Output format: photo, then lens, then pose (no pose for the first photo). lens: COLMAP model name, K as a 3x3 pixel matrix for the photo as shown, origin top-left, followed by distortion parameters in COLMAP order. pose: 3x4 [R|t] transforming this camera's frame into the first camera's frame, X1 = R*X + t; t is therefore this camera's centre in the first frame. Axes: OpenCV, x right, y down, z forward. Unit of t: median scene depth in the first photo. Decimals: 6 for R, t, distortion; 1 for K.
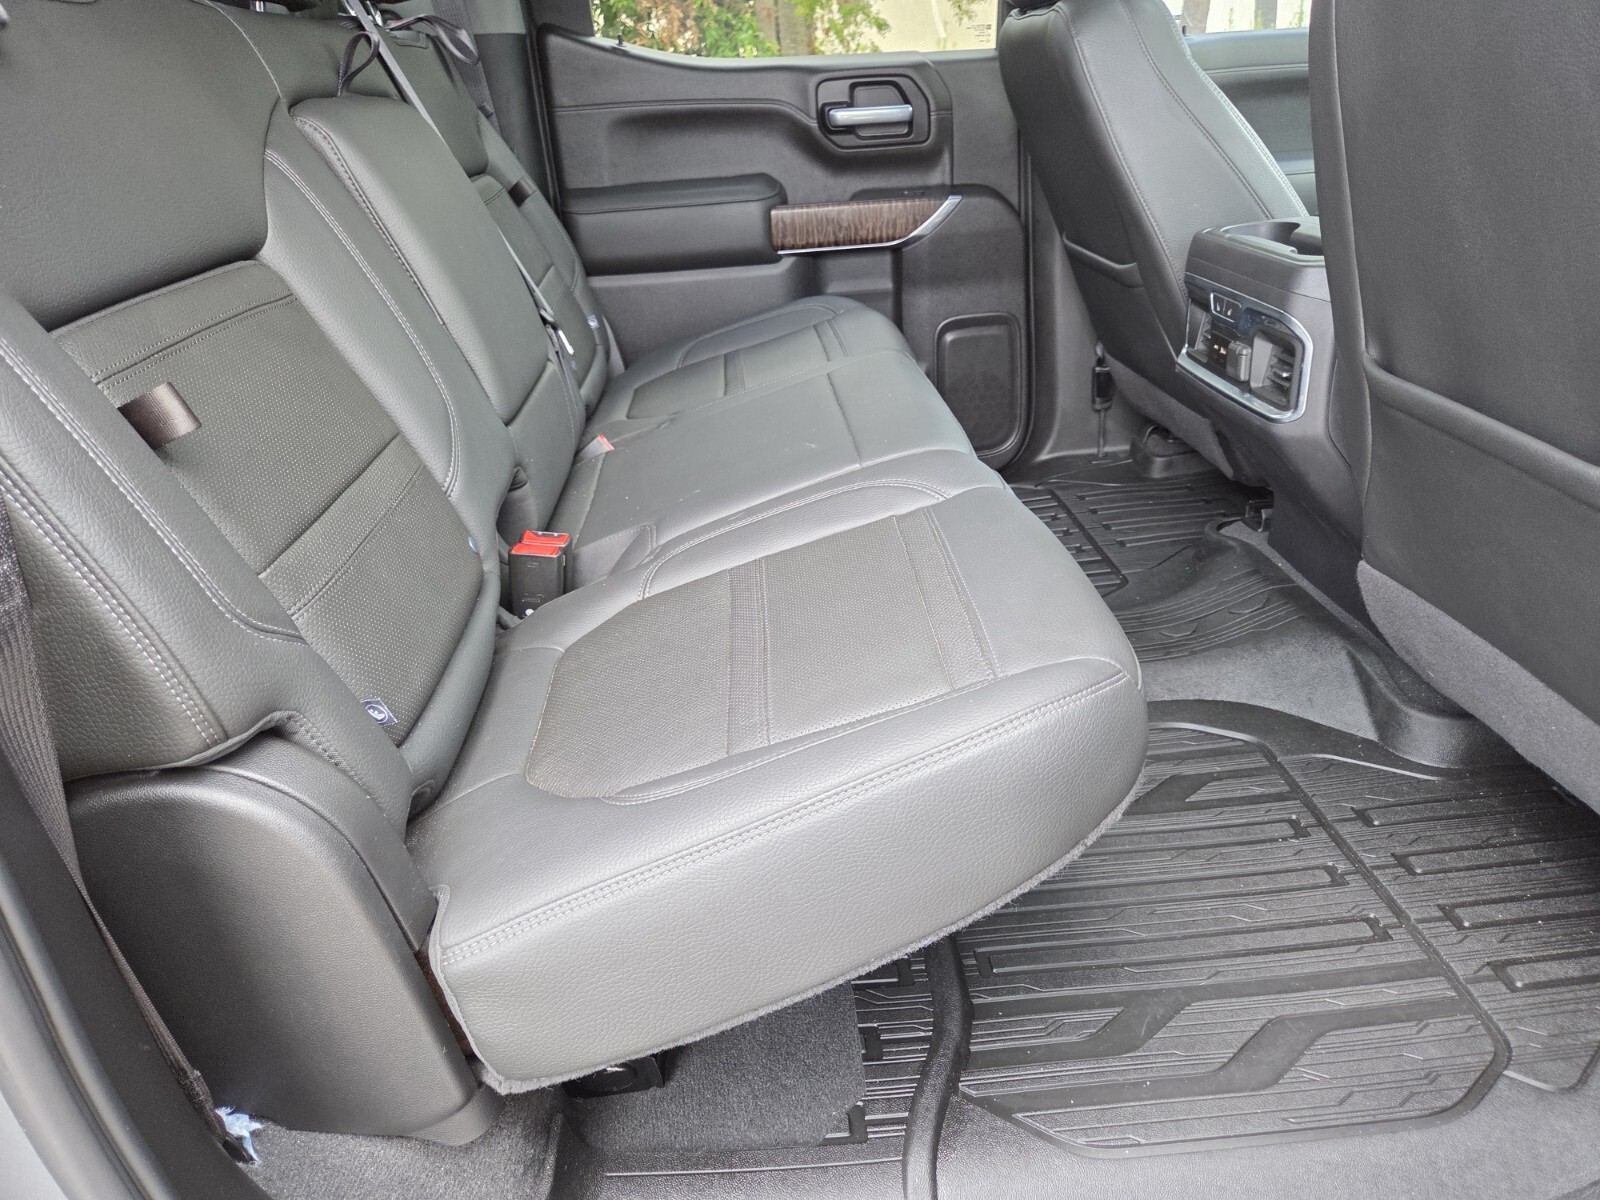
lens RADIAL K [[1054.3, 0, 813.0], [0, 1054.3, 604.9], [0, 0, 1]] dist [0.053502, -0.073358]
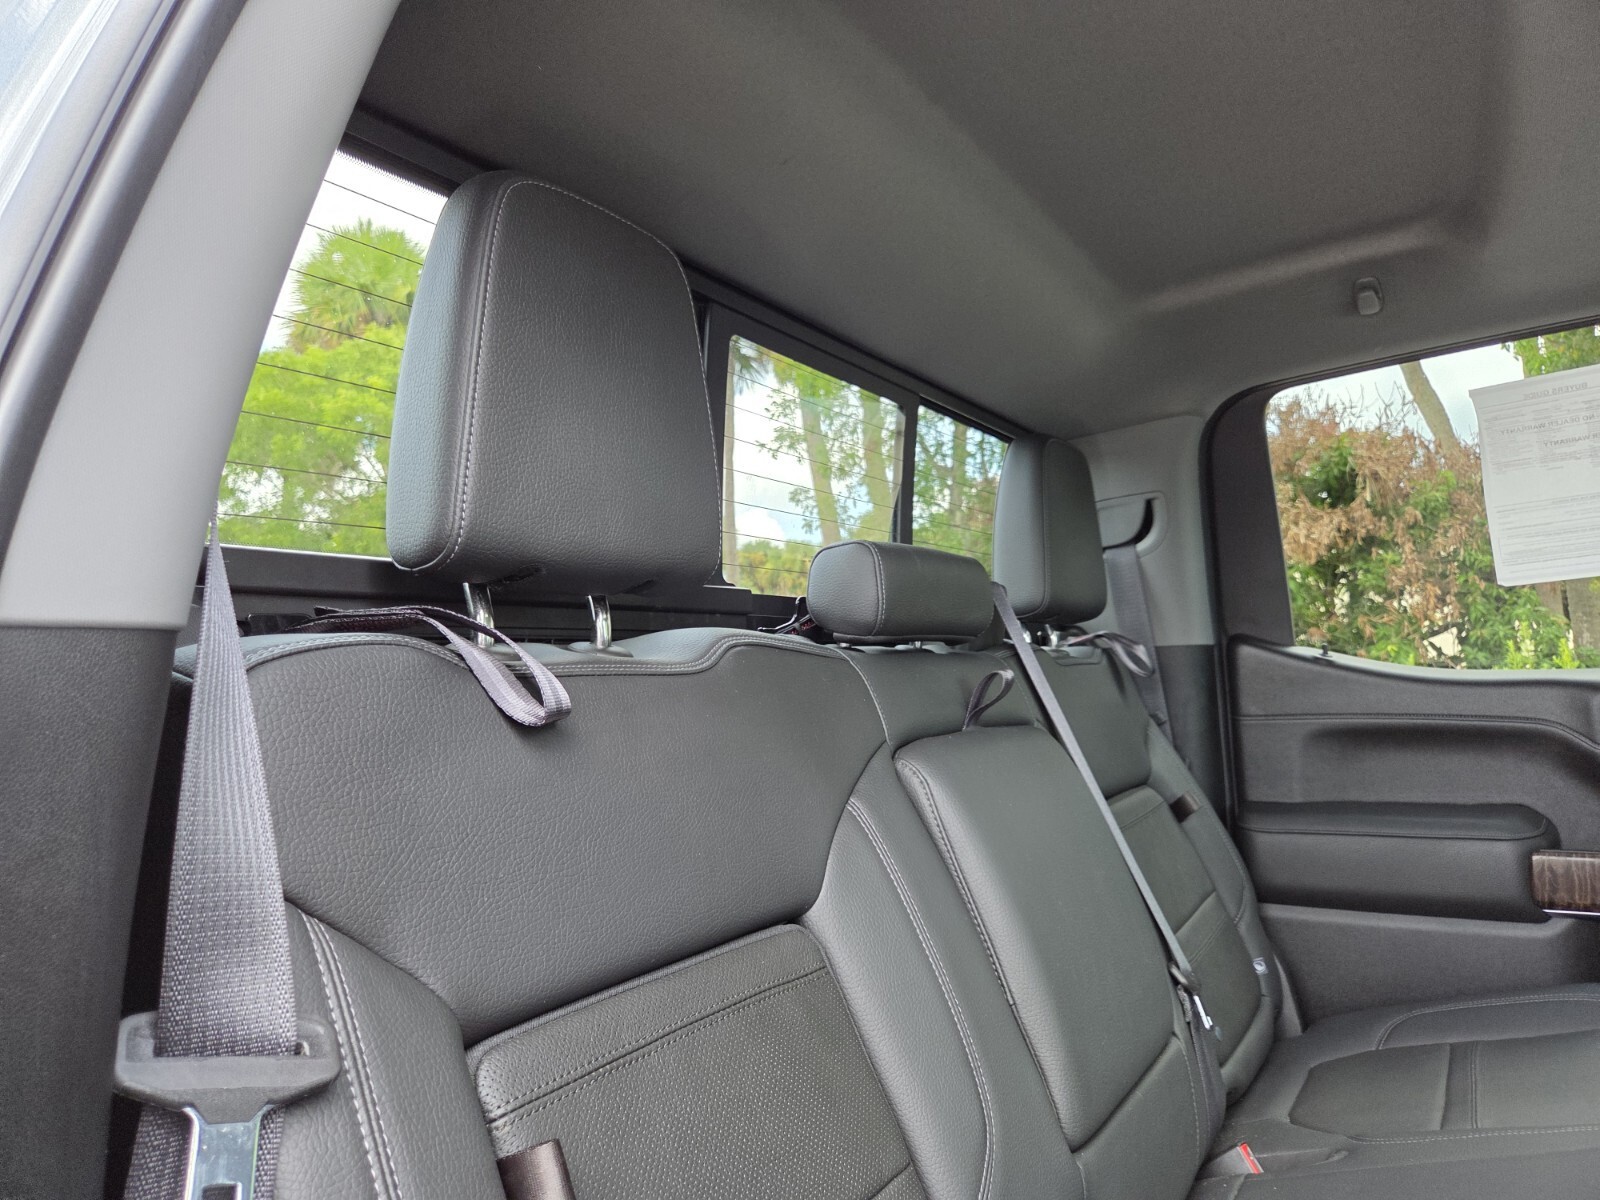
lens RADIAL K [[1093.5, 0, 818.6], [0, 1093.5, 599.0], [0, 0, 1]] dist [0.061159, -0.040481]
pose [[0.812268, -0.021421, -0.582891, 0.013667], [-0.260646, 0.880671, -0.395578, -0.092075], [0.521809, 0.473244, 0.709758, 0.103985]]
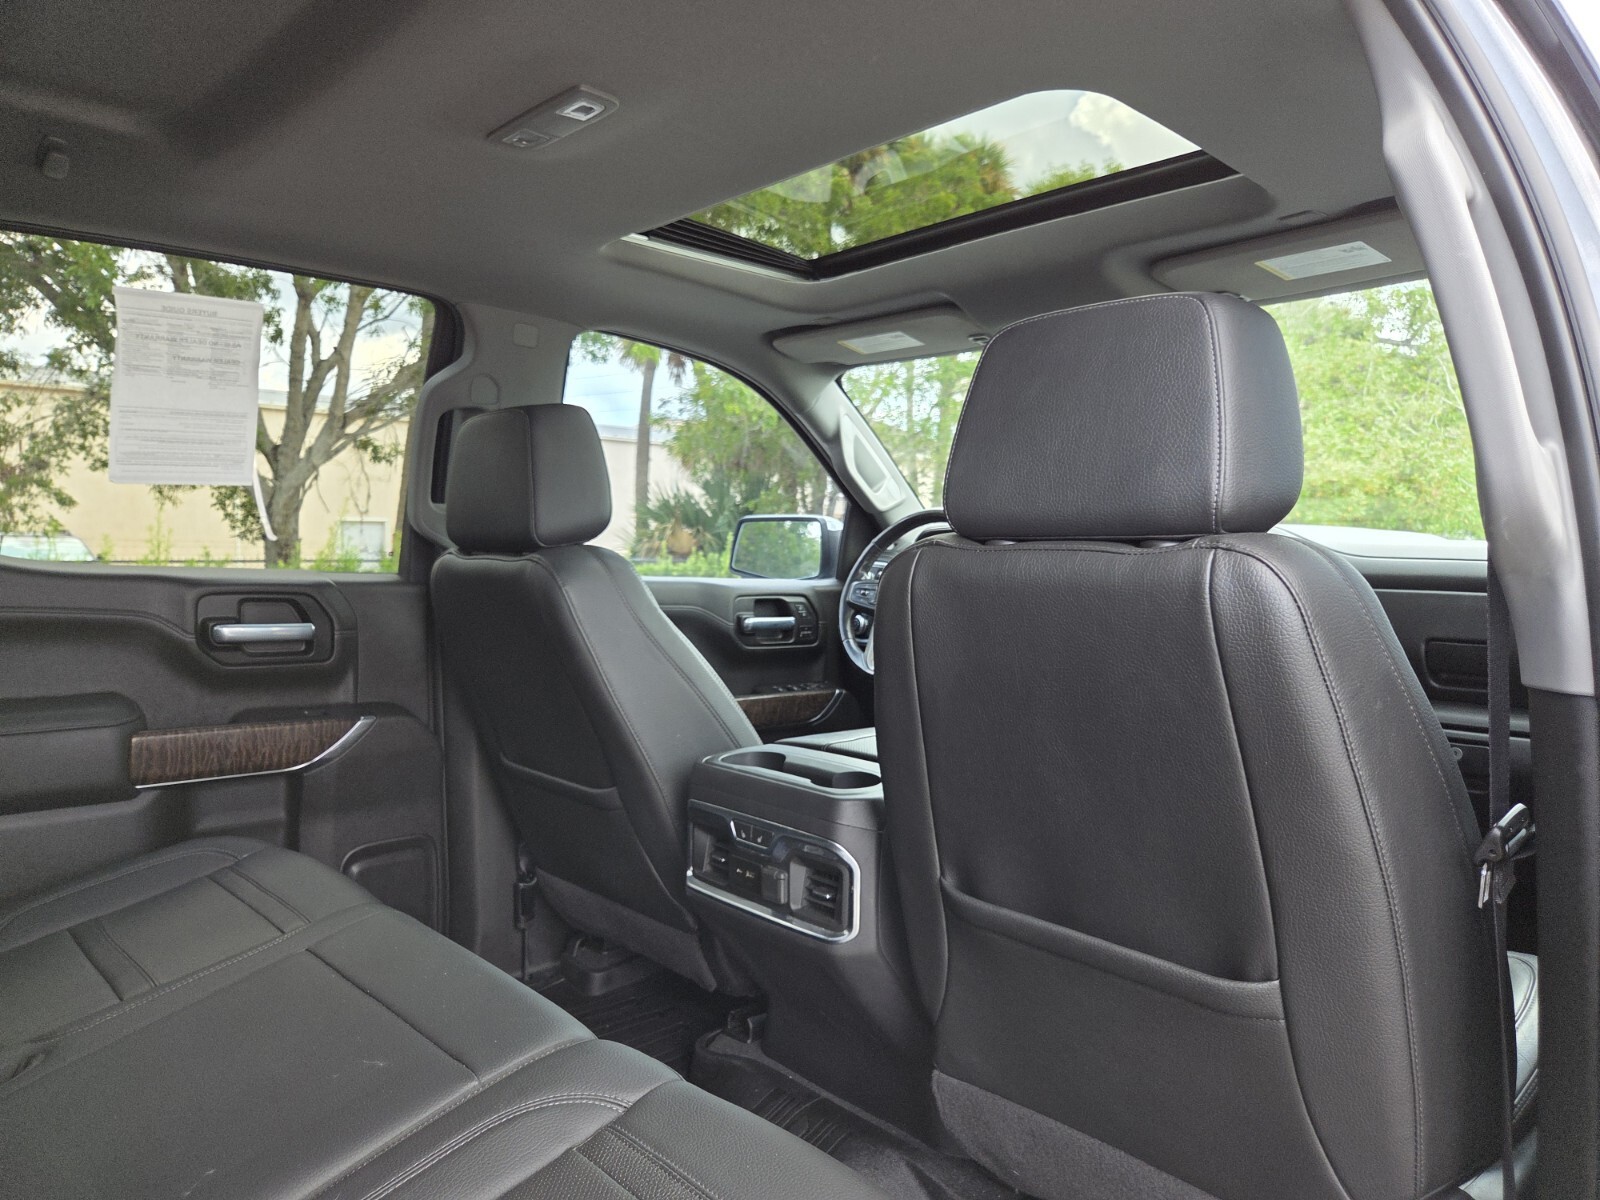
lens RADIAL K [[1087.1, 0, 798.6], [0, 1087.1, 598.1], [0, 0, 1]] dist [0.013055, -0.002567]
pose [[0.774089, 0.051627, 0.630968, -0.175983], [0.218343, 0.913744, -0.342634, -0.078225], [-0.594232, 0.402997, 0.696047, 0.092485]]
